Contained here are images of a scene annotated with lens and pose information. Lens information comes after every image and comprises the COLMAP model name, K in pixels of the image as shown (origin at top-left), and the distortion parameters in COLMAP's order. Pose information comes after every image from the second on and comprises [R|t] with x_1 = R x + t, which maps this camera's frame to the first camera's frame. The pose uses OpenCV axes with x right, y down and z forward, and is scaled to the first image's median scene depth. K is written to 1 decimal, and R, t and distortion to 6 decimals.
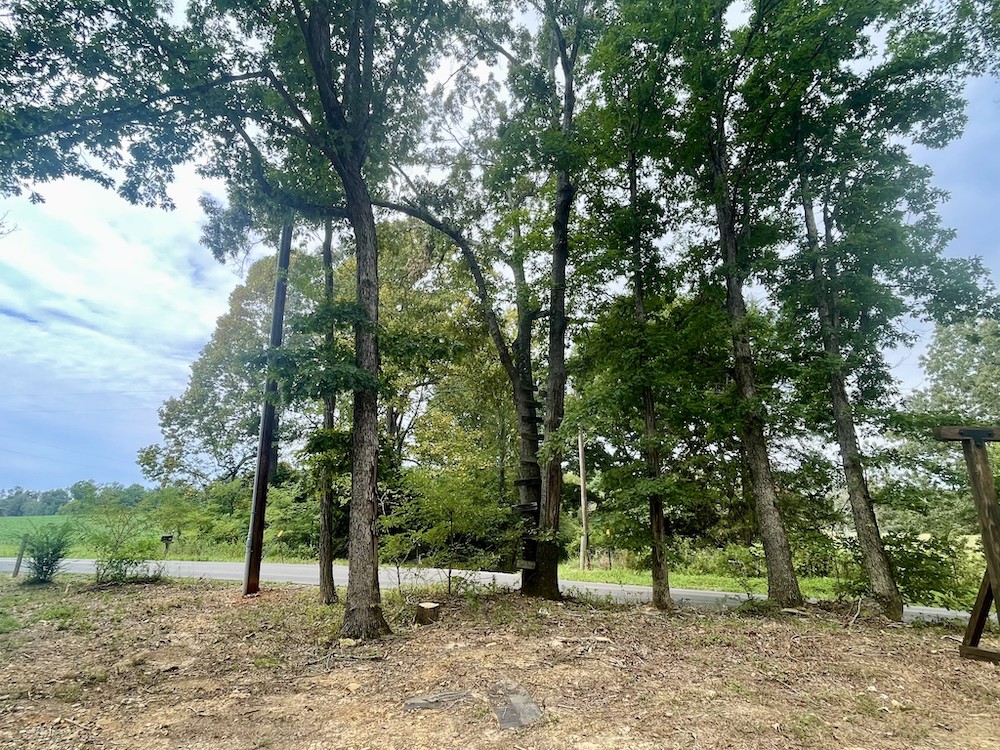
lens RADIAL K [[519.3, 0, 497.6], [0, 519.3, 373.9], [0, 0, 1]] dist [-0.013246, 0.007973]
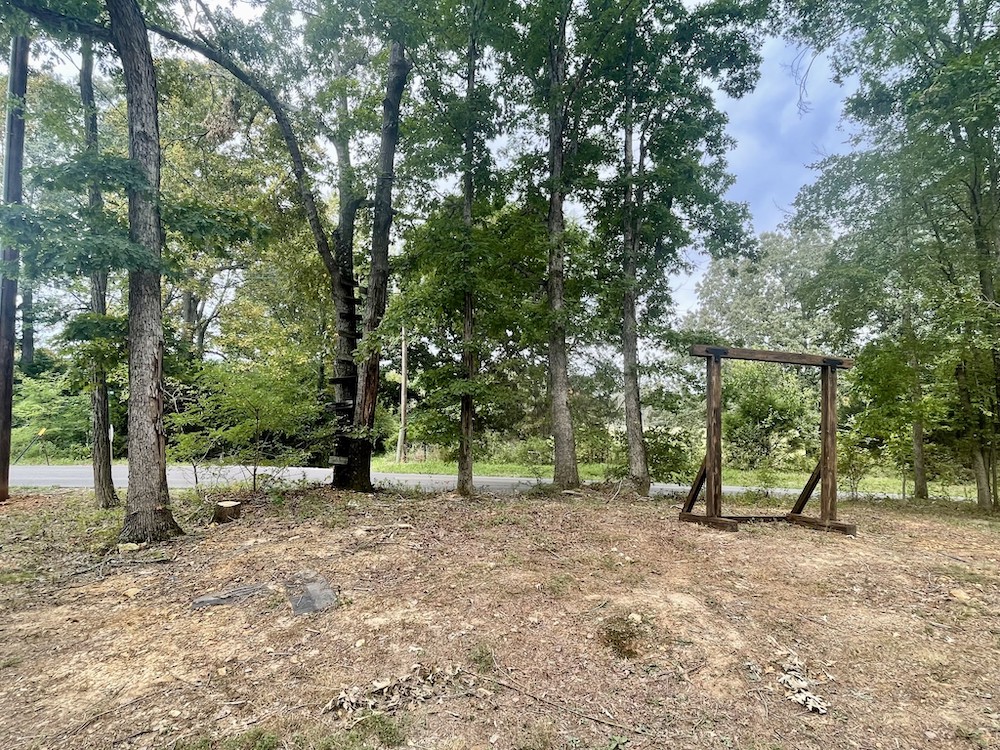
lens RADIAL K [[519.3, 0, 497.6], [0, 519.3, 373.5], [0, 0, 1]] dist [-0.013246, 0.007973]
pose [[0.944894, 0.027231, 0.326241, 0.013379], [-0.089453, 0.980087, 0.177277, -0.003048], [-0.314917, -0.196691, 0.928515, 0.001365]]
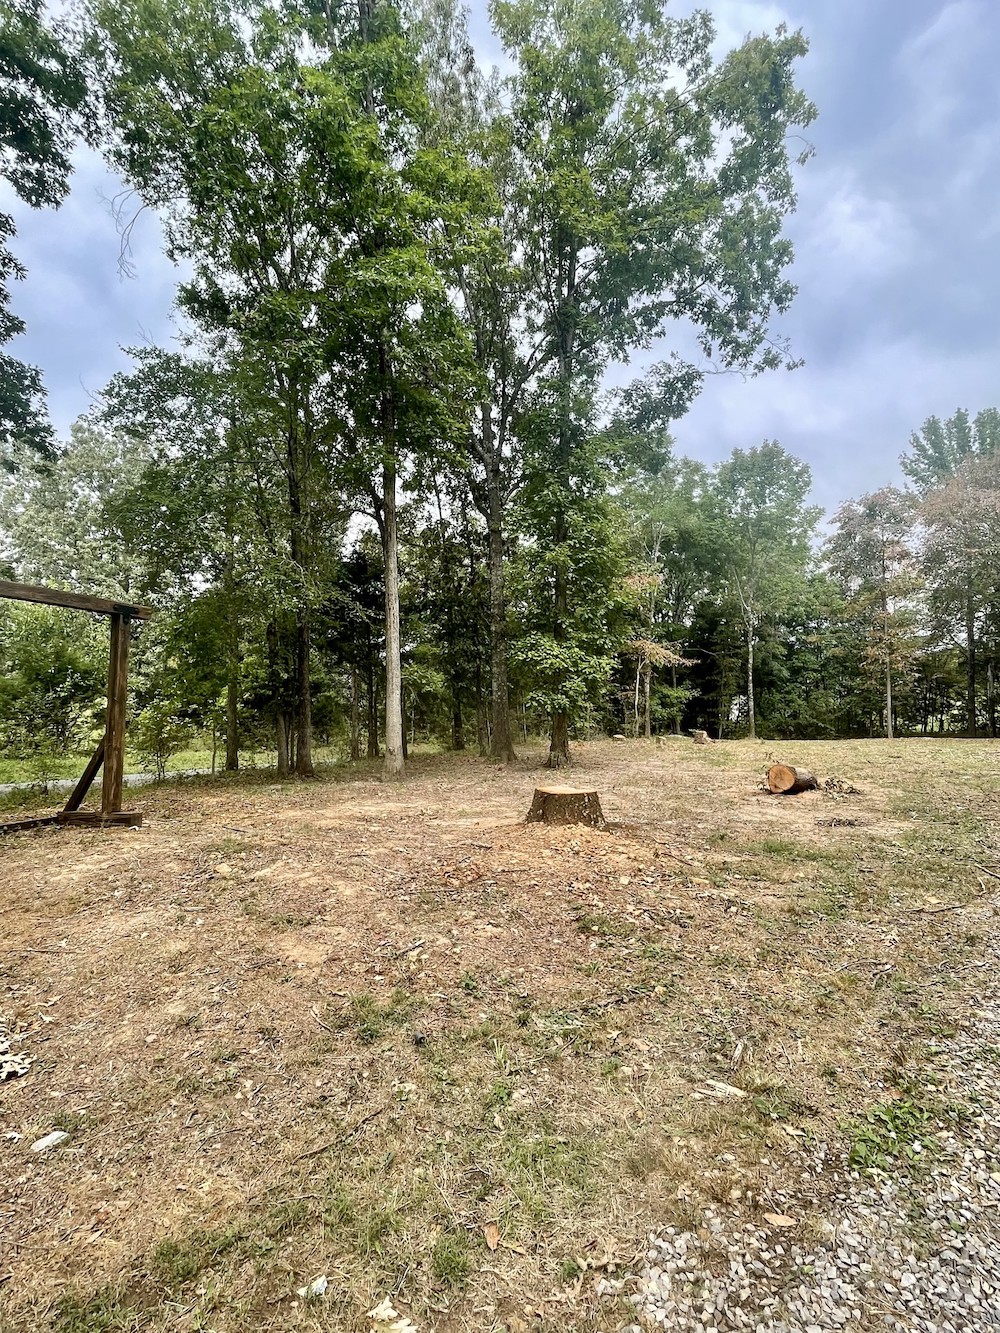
lens RADIAL K [[692.3, 0, 502.5], [0, 692.3, 661.6], [0, 0, 1]] dist [-0.013246, 0.007973]
pose [[0.207226, 0.020807, 0.978072, 0.037826], [-0.257161, 0.965772, 0.033940, -0.008100], [-0.943889, -0.258555, 0.205484, -0.023950]]
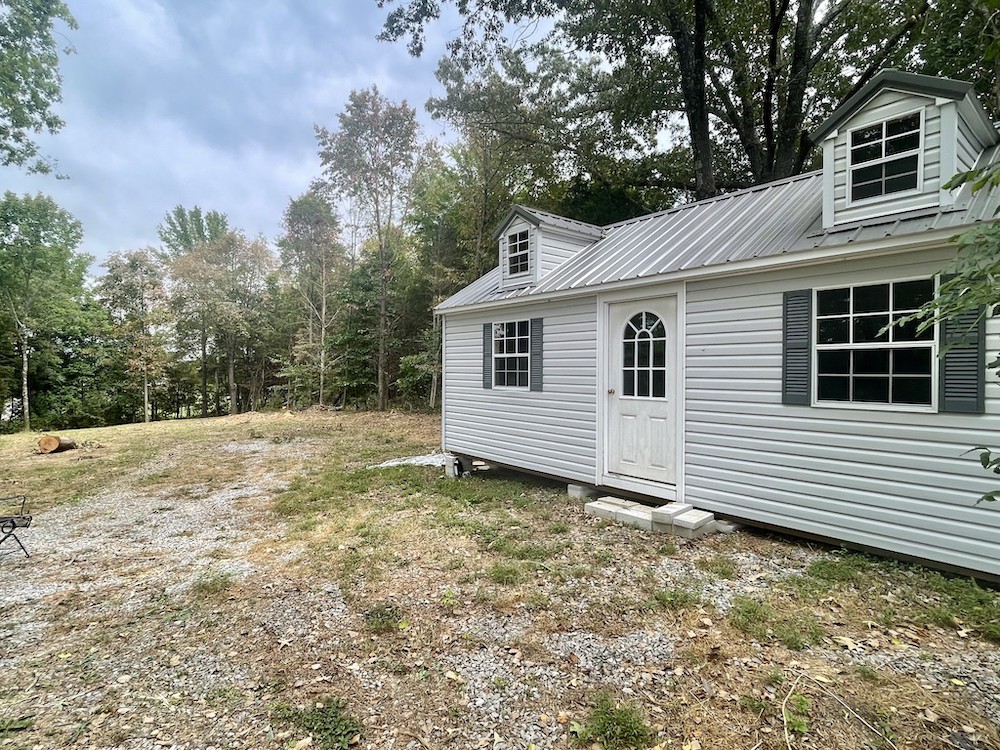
lens RADIAL K [[519.3, 0, 495.5], [0, 519.3, 377.3], [0, 0, 1]] dist [-0.013246, 0.007973]
pose [[-0.767360, 0.005448, 0.641193, -0.553770], [-0.159358, 0.966971, -0.198930, 0.006927], [-0.621099, -0.254830, -0.741146, 0.056292]]
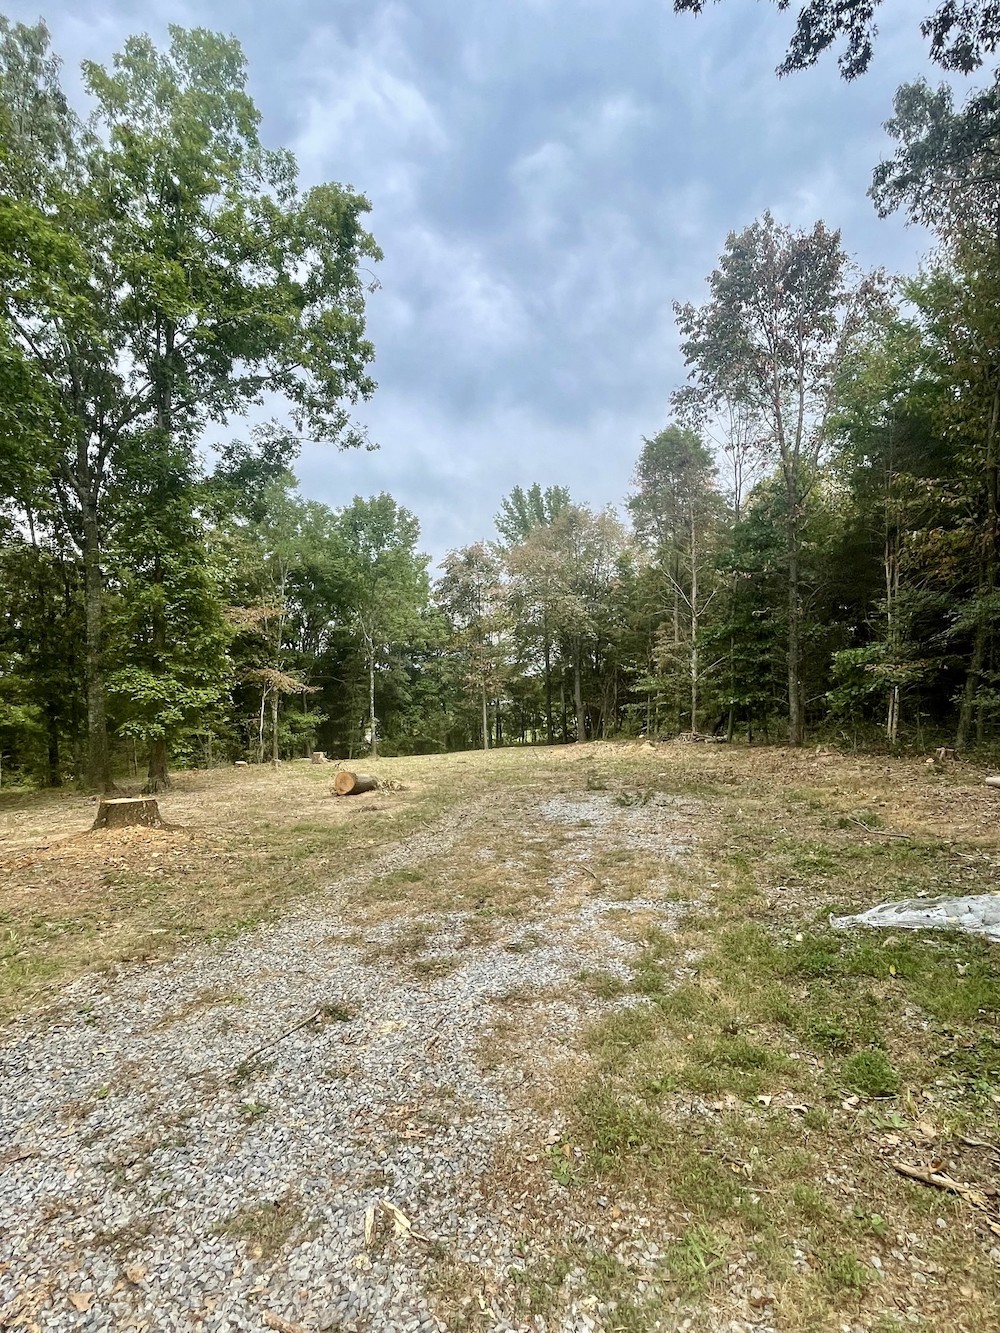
lens RADIAL K [[692.3, 0, 502.2], [0, 692.3, 668.5], [0, 0, 1]] dist [-0.013246, 0.007973]
pose [[-0.280034, 0.047094, 0.958834, -0.210628], [-0.228519, 0.966815, -0.114226, -0.040276], [-0.932395, -0.251099, -0.259979, -0.137519]]
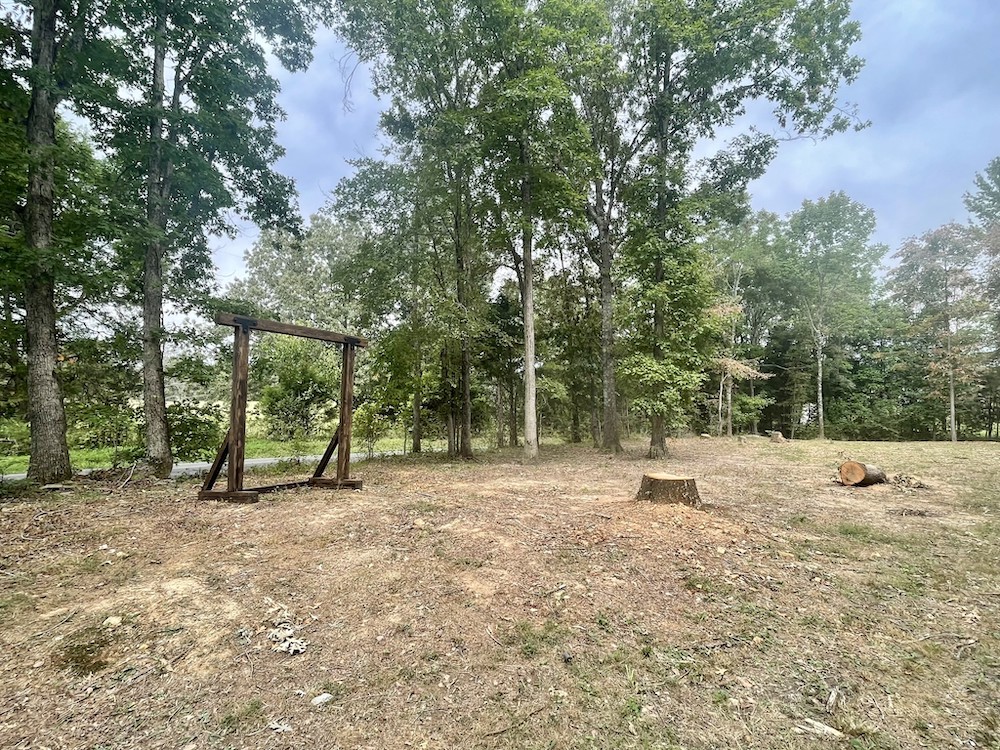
lens RADIAL K [[519.3, 0, 497.5], [0, 519.3, 373.1], [0, 0, 1]] dist [-0.013246, 0.007973]
pose [[0.406119, 0.024508, 0.913491, 0.032271], [-0.243329, 0.966450, 0.082250, -0.005640], [-0.880828, -0.255683, 0.398458, -0.013524]]
